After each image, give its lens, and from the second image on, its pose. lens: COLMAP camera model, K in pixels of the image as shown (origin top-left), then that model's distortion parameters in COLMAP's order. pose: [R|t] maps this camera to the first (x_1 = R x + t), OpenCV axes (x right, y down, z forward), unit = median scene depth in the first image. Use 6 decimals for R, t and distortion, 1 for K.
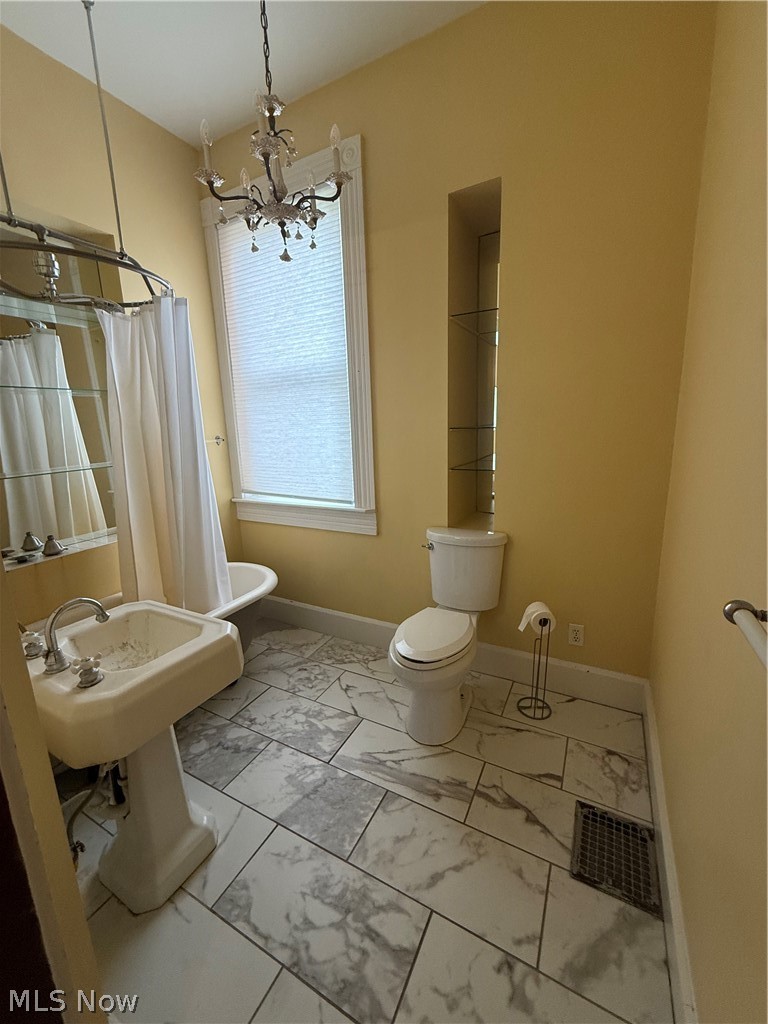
lens RADIAL K [[408.7, 0, 380.0], [0, 408.7, 511.3], [0, 0, 1]] dist [-0.000679, 0.000423]
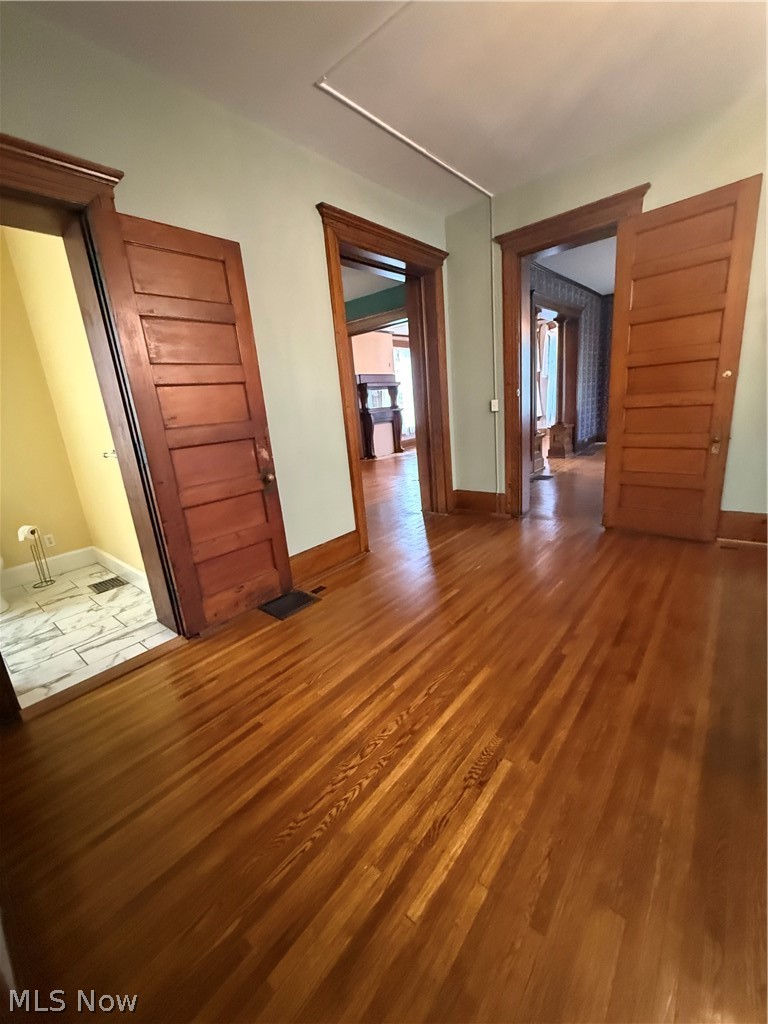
lens RADIAL K [[408.7, 0, 385.6], [0, 408.7, 506.3], [0, 0, 1]] dist [-0.000679, 0.000423]
pose [[0.209095, -0.235100, 0.949214, -1.342883], [0.284265, 0.943367, 0.171033, 0.382132], [-0.935667, 0.234066, 0.264084, -1.393331]]
